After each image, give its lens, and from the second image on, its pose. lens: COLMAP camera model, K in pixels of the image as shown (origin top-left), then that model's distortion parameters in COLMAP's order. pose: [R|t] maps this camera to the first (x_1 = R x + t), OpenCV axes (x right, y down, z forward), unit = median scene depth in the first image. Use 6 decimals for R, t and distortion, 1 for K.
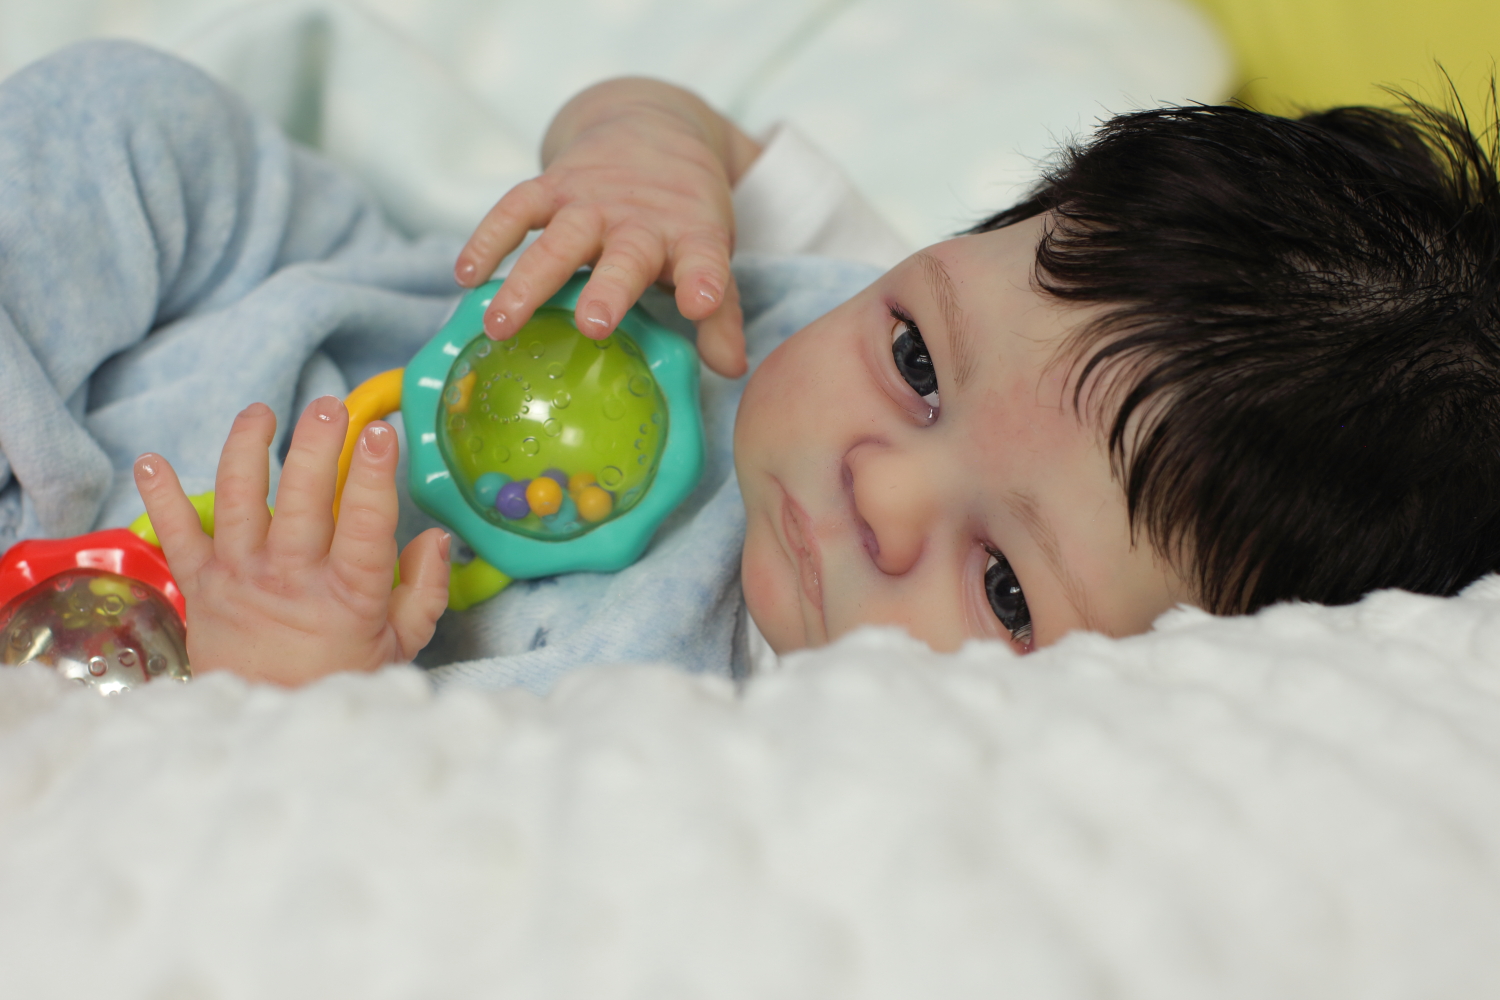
lens RADIAL K [[3472.0, 0, 739.2], [0, 3472.0, 497.3], [0, 0, 1]] dist [-0.153171, 0.000000]
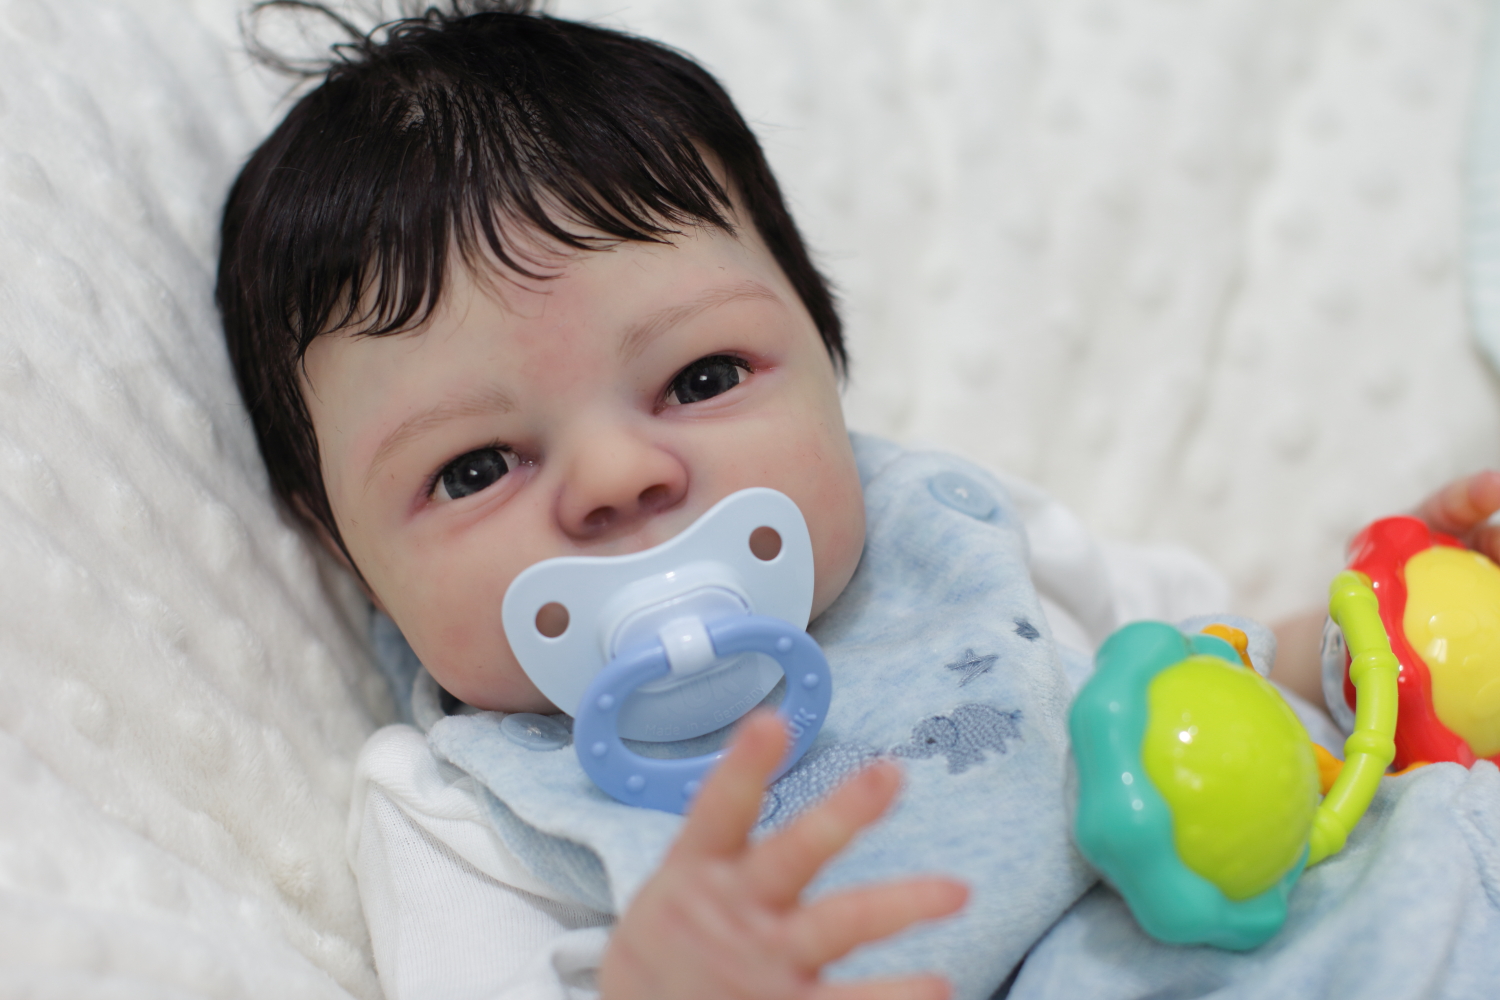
lens RADIAL K [[3472.0, 0, 746.3], [0, 3472.0, 501.6], [0, 0, 1]] dist [-0.153171, 0.000000]
pose [[-0.041677, -0.851301, 0.523020, -0.518421], [0.976640, 0.075734, 0.201094, -0.174089], [-0.210802, 0.519183, 0.828258, 0.135790]]
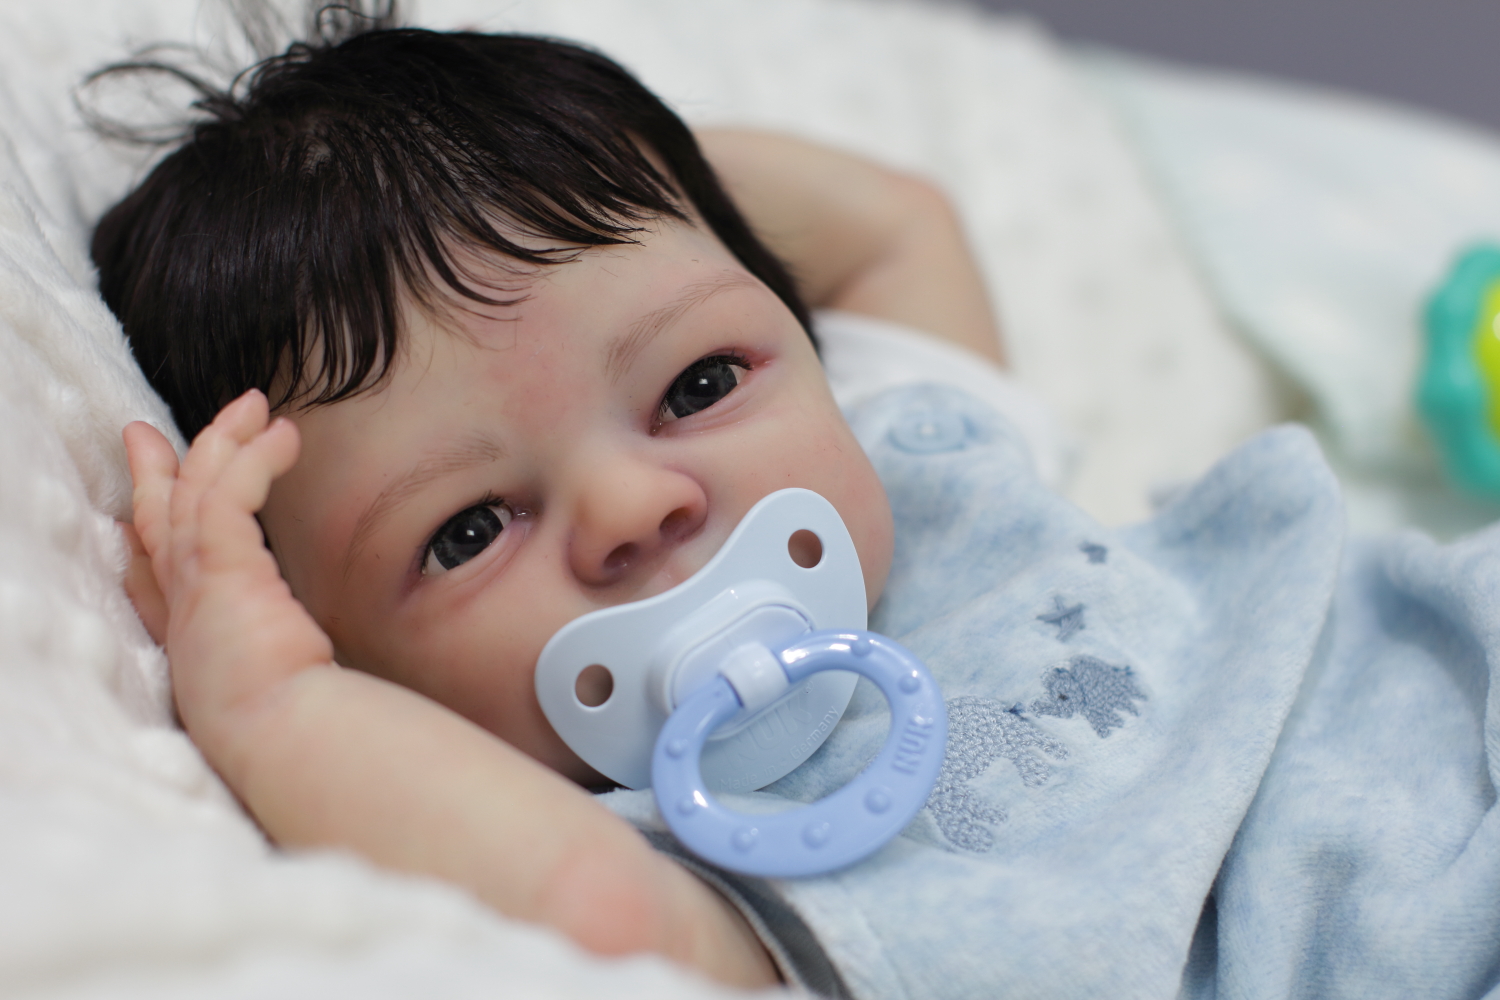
lens RADIAL K [[3472.0, 0, 760.5], [0, 3472.0, 508.5], [0, 0, 1]] dist [-0.153171, 0.000000]
pose [[-0.256989, -0.810142, 0.526903, -0.459891], [0.944941, -0.096353, 0.312733, -0.260903], [-0.202590, 0.578261, 0.790298, 0.268332]]
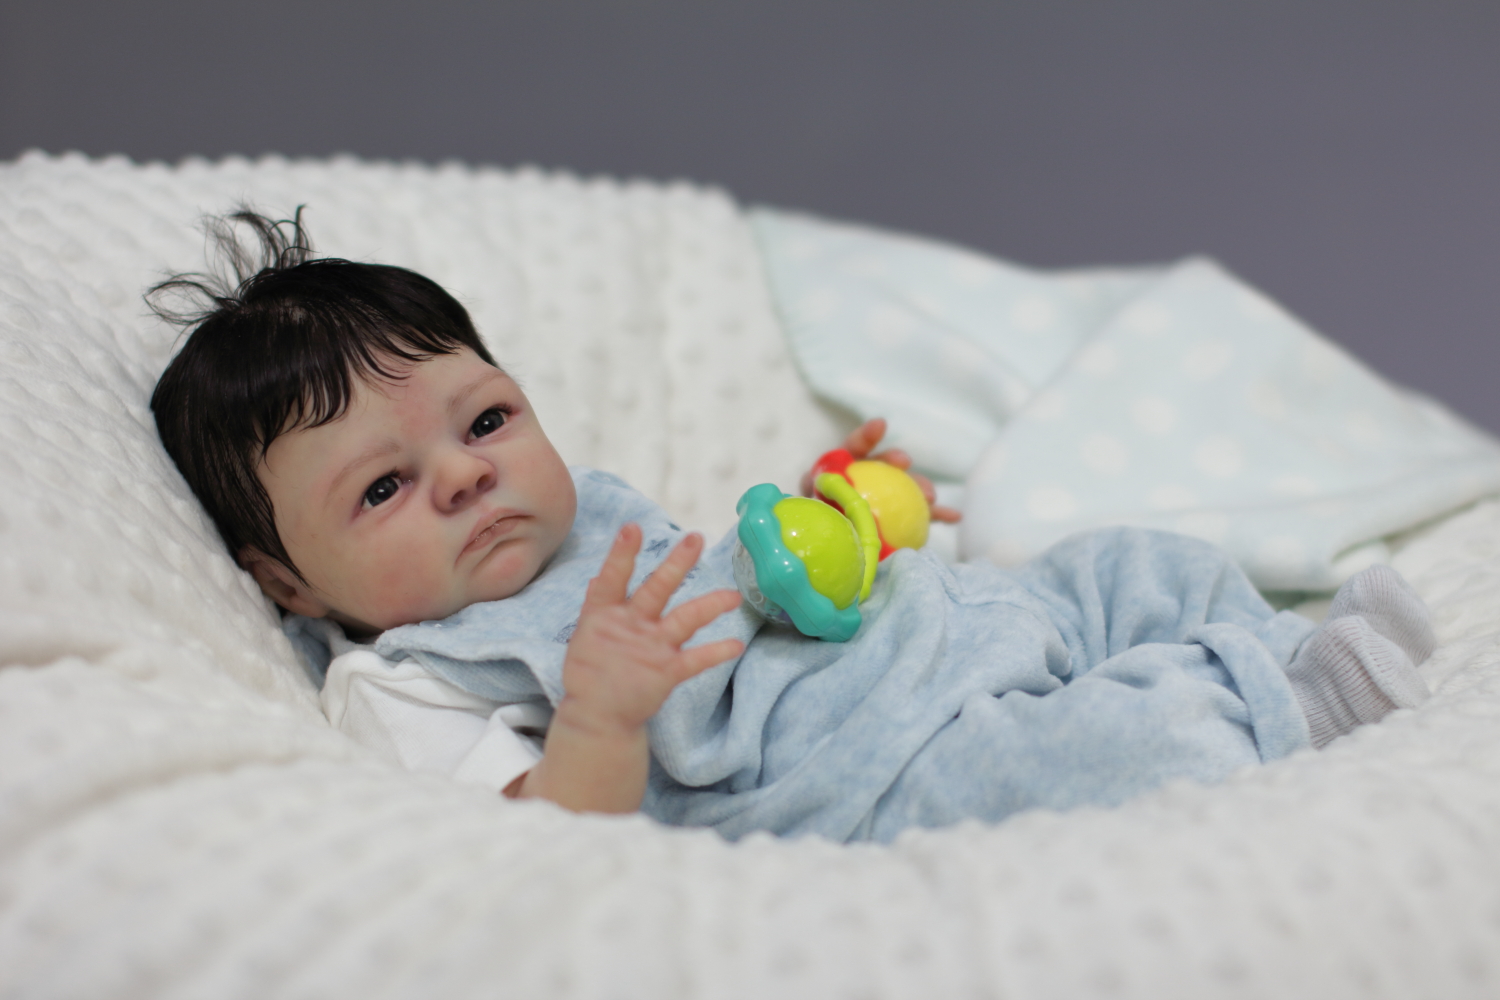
lens RADIAL K [[3472.0, 0, 747.3], [0, 3472.0, 498.0], [0, 0, 1]] dist [-0.153171, 0.000000]
pose [[-0.384047, -0.720426, 0.577490, -1.166068], [0.863873, -0.059579, 0.500173, -0.847166], [-0.325931, 0.690968, 0.645238, -0.297883]]
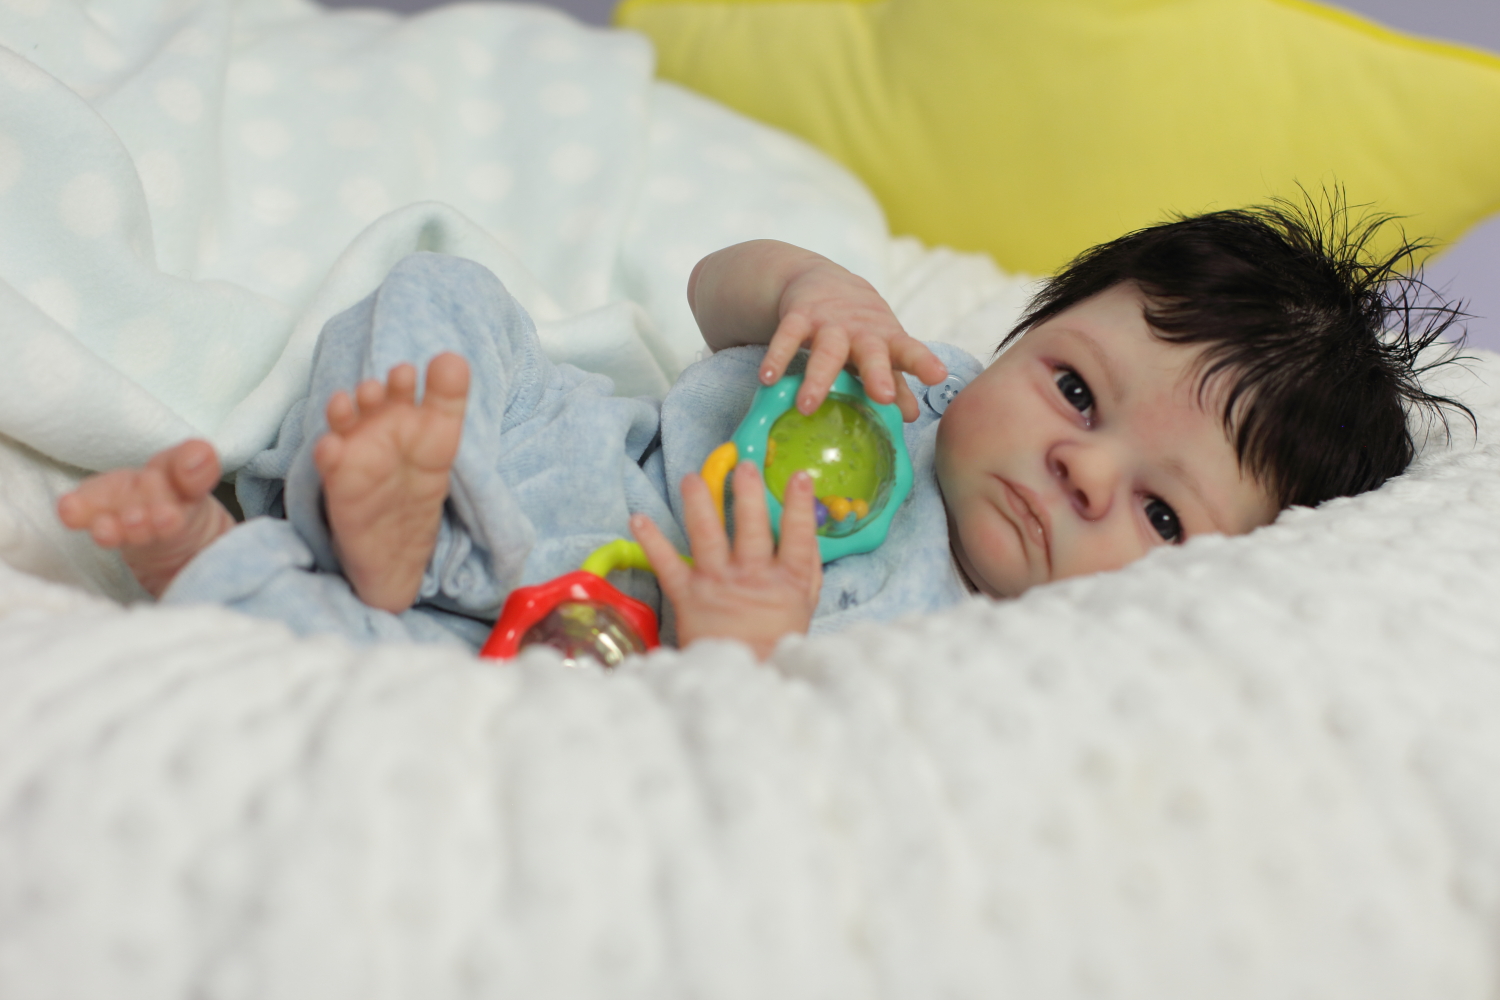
lens RADIAL K [[3472.0, 0, 751.0], [0, 3472.0, 499.0], [0, 0, 1]] dist [-0.153171, 0.000000]
pose [[0.908194, -0.138238, 0.395063, -0.781475], [0.145100, 0.989336, 0.012619, -0.033327], [-0.392594, 0.045863, 0.918567, -0.481475]]
